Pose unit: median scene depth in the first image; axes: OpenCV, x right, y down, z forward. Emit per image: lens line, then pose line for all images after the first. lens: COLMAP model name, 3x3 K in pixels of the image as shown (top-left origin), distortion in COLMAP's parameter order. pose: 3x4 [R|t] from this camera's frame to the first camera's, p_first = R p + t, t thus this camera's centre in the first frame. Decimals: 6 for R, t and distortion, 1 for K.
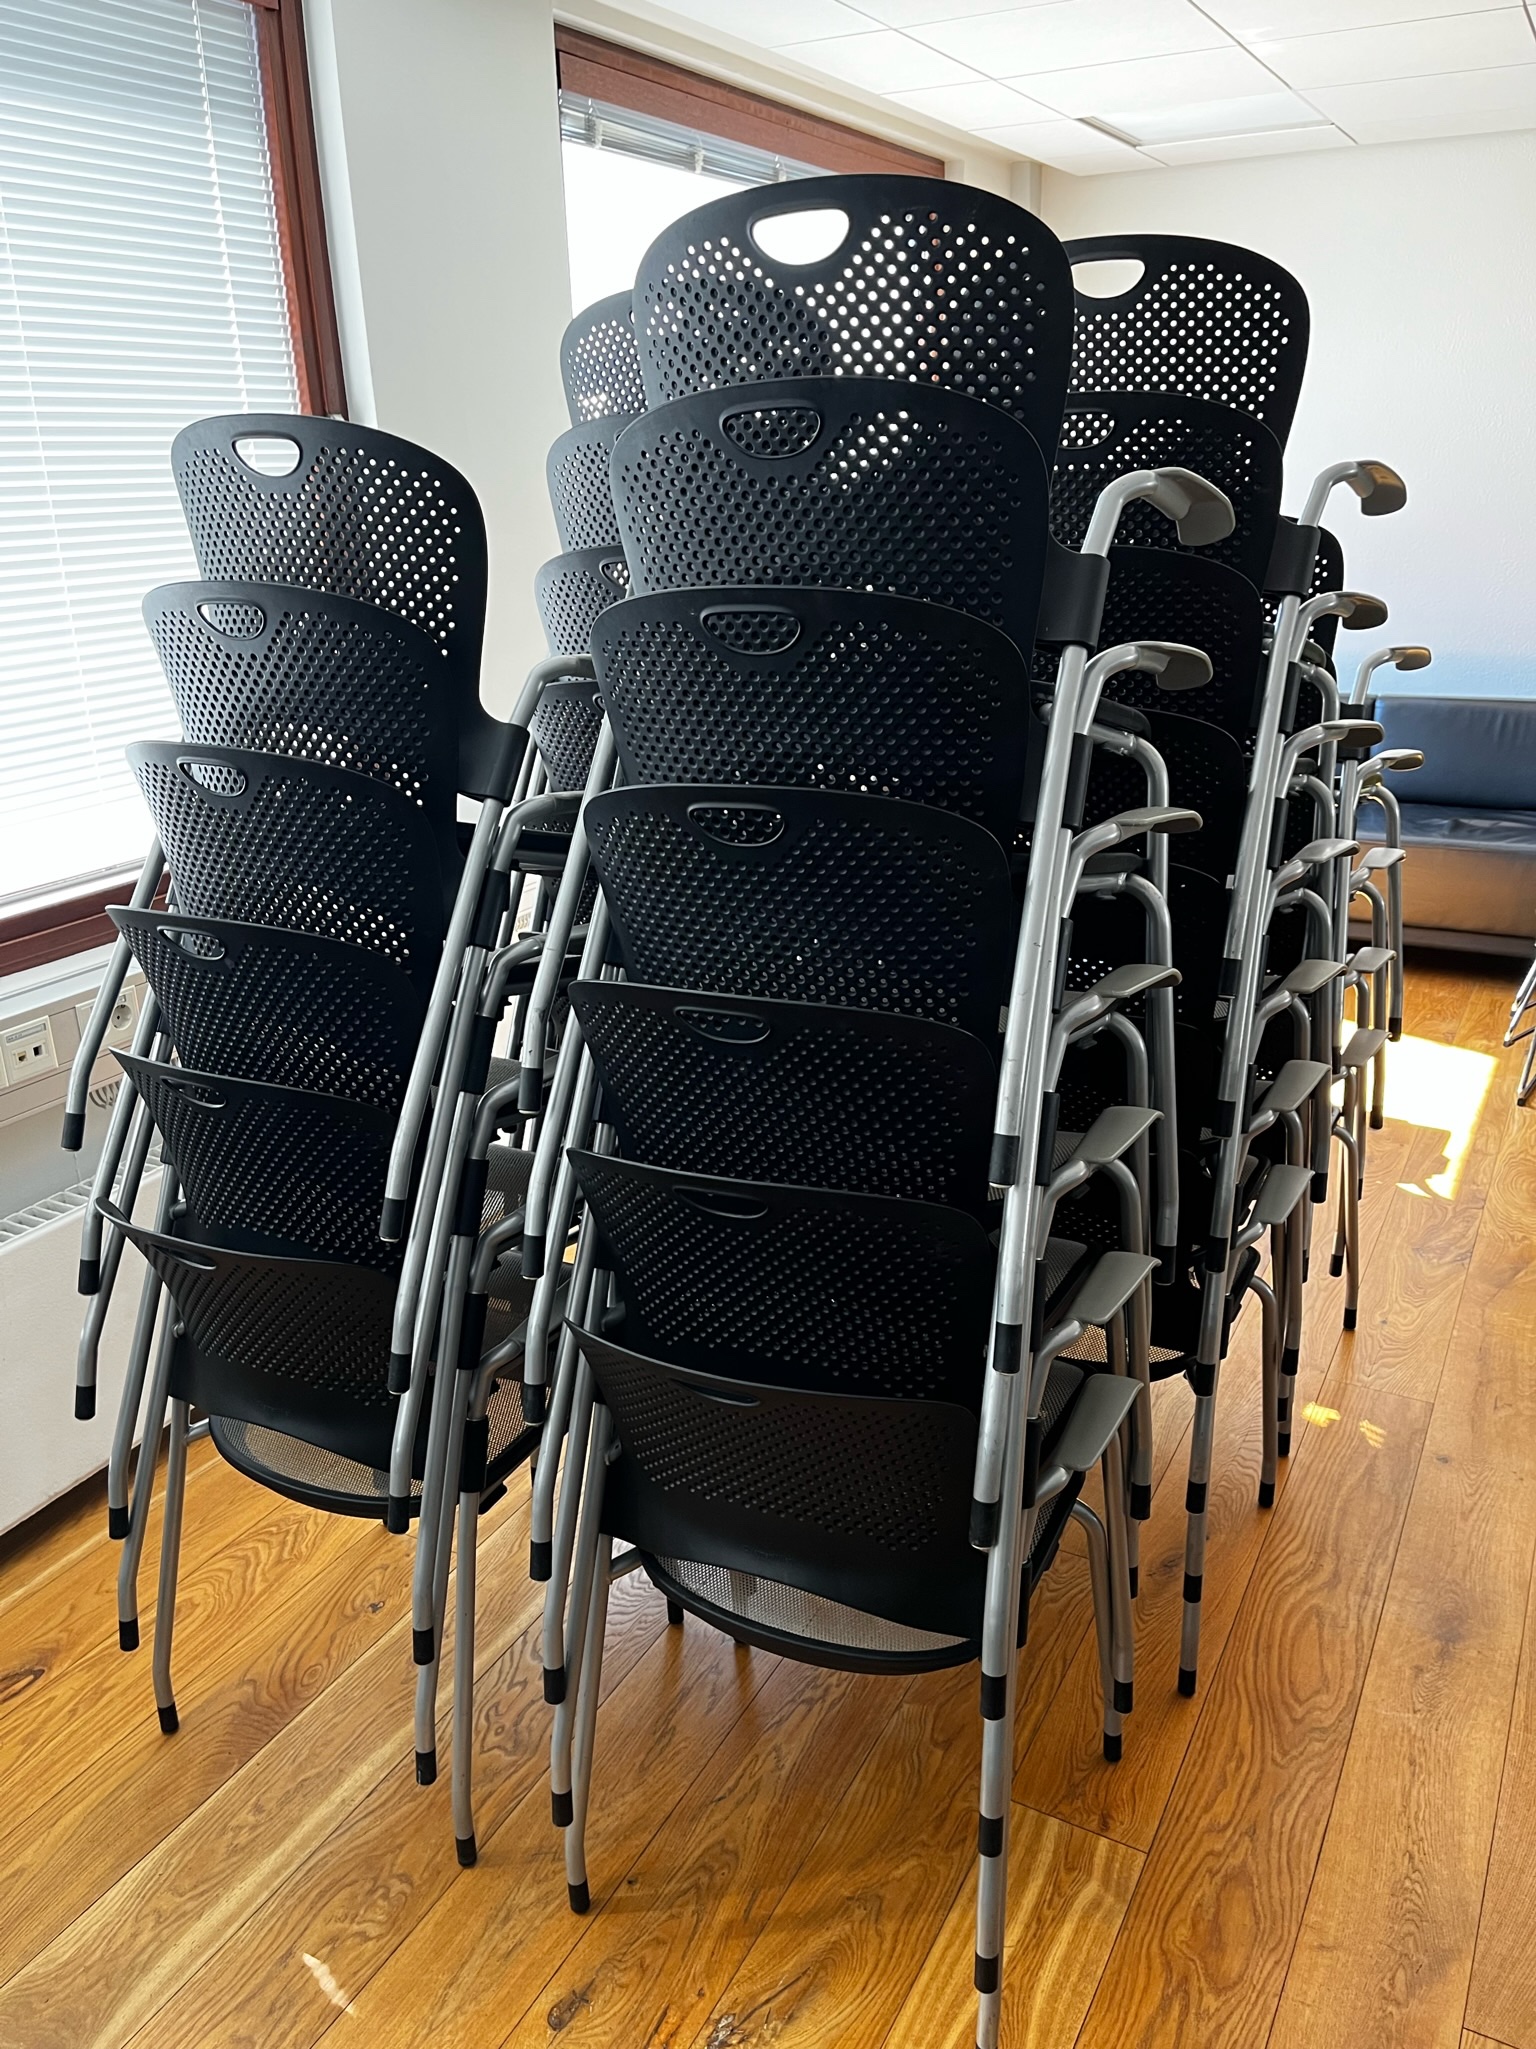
lens RADIAL K [[1573.6, 0, 768.0], [0, 1573.6, 1024.5], [0, 0, 1]] dist [0.116557, -0.157303]
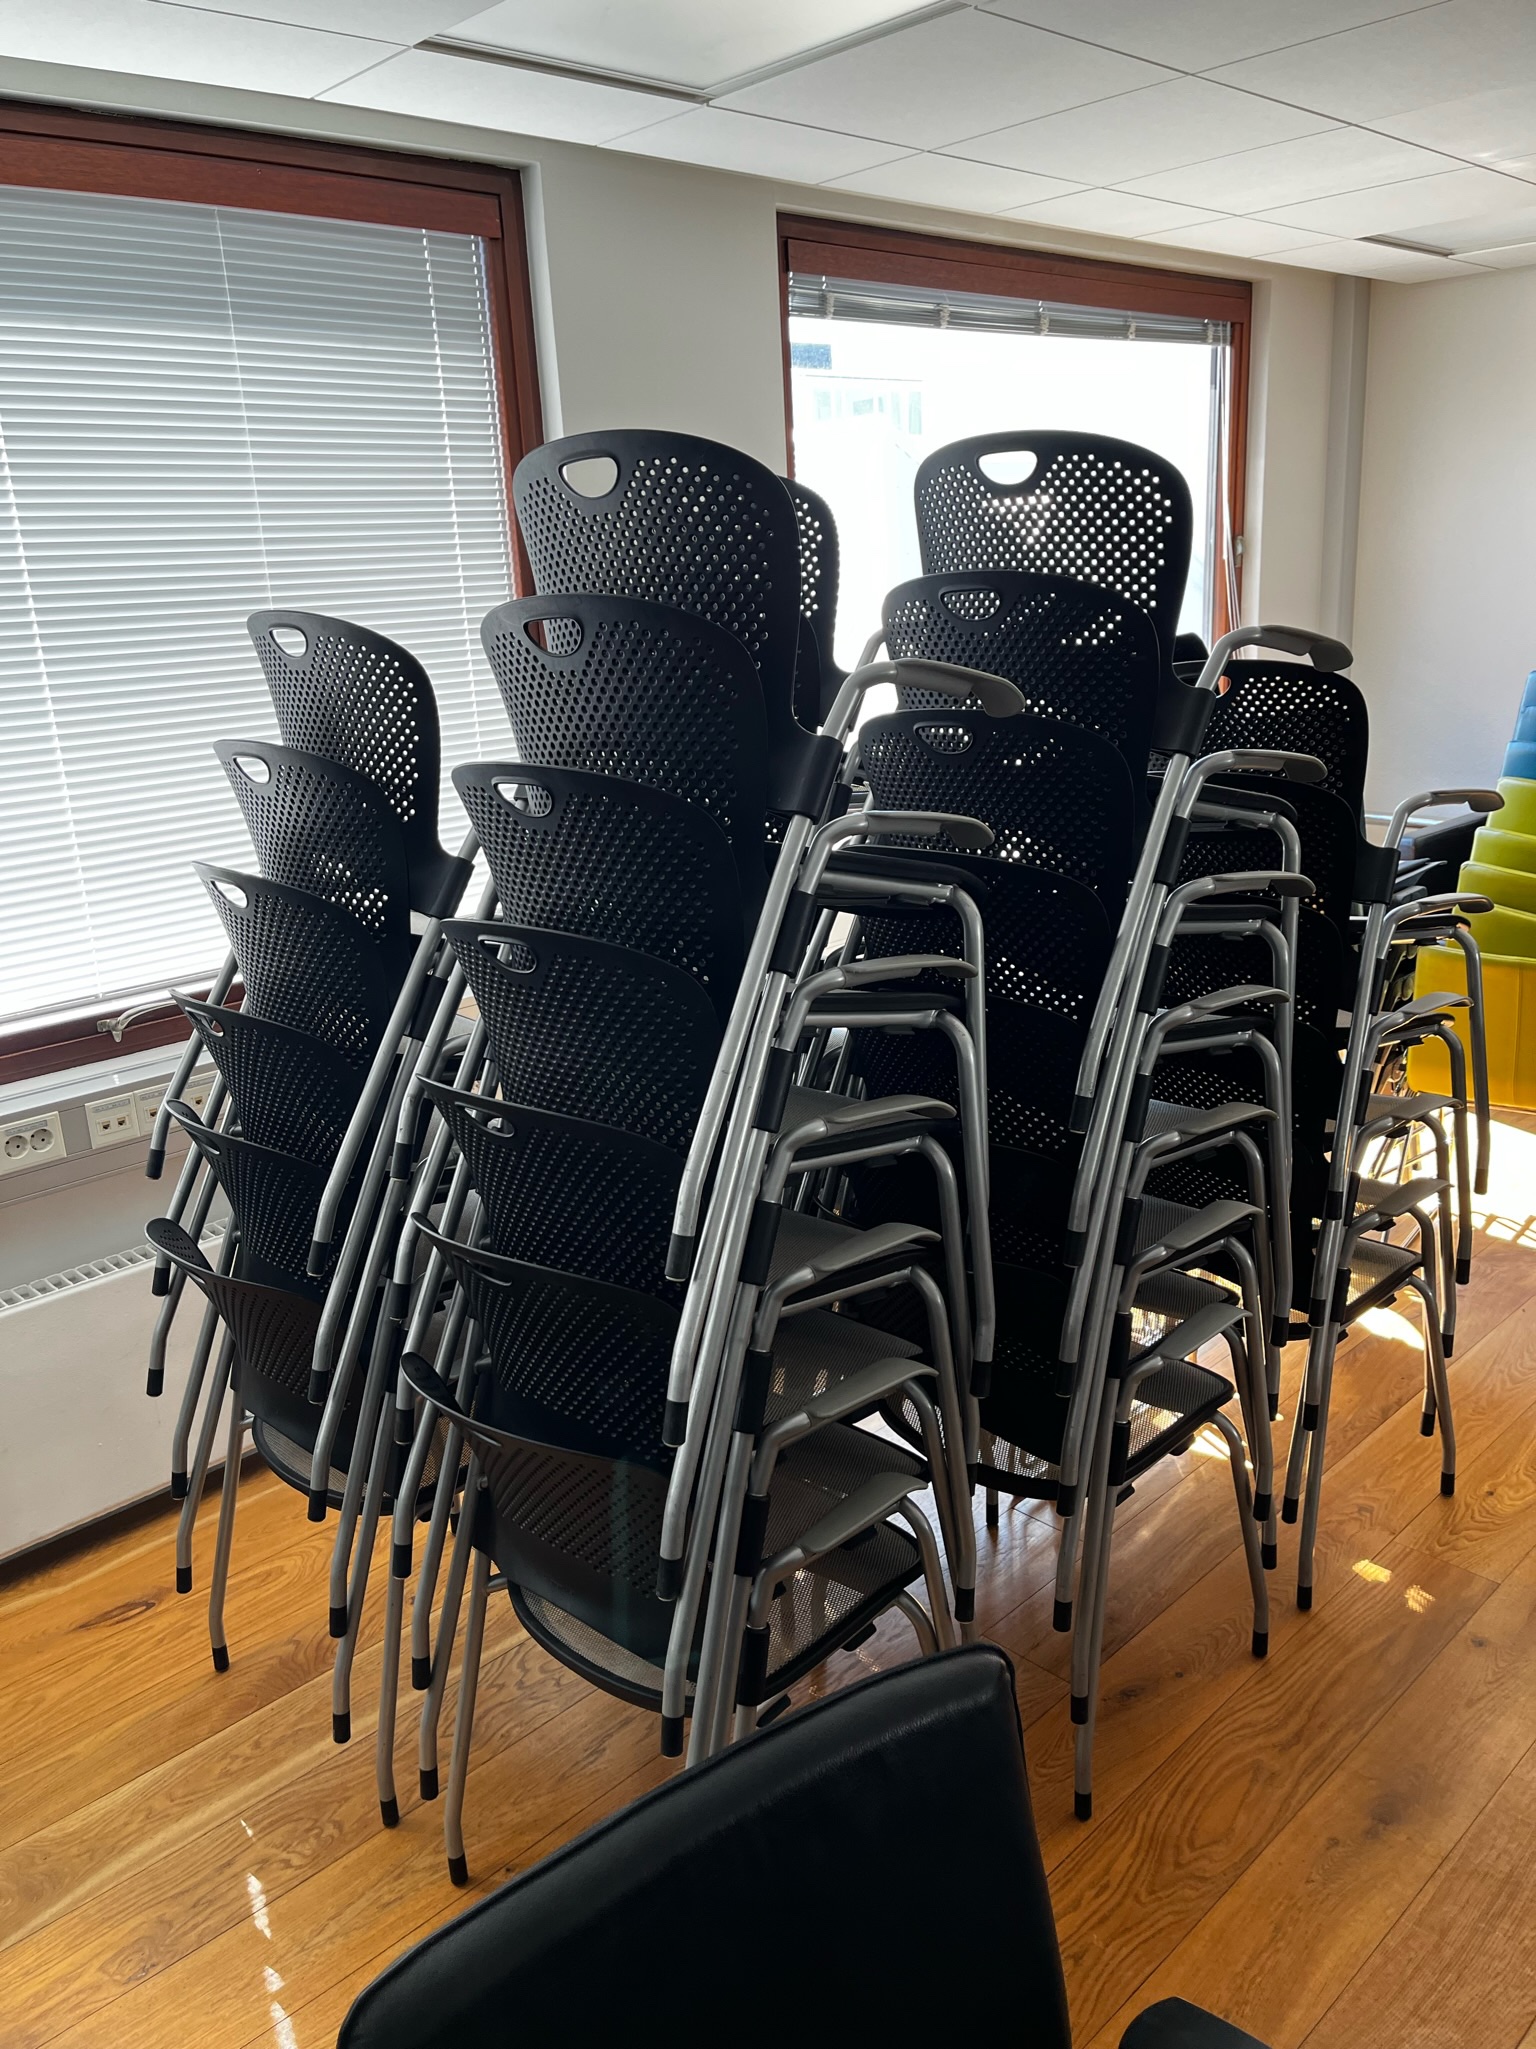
lens RADIAL K [[1573.6, 0, 768.0], [0, 1573.6, 1024.5], [0, 0, 1]] dist [0.116557, -0.157303]
pose [[0.952995, 0.062206, -0.296530, 0.390757], [-0.076670, 0.996355, -0.037389, -0.032391], [0.293124, 0.058366, 0.954291, -0.063684]]
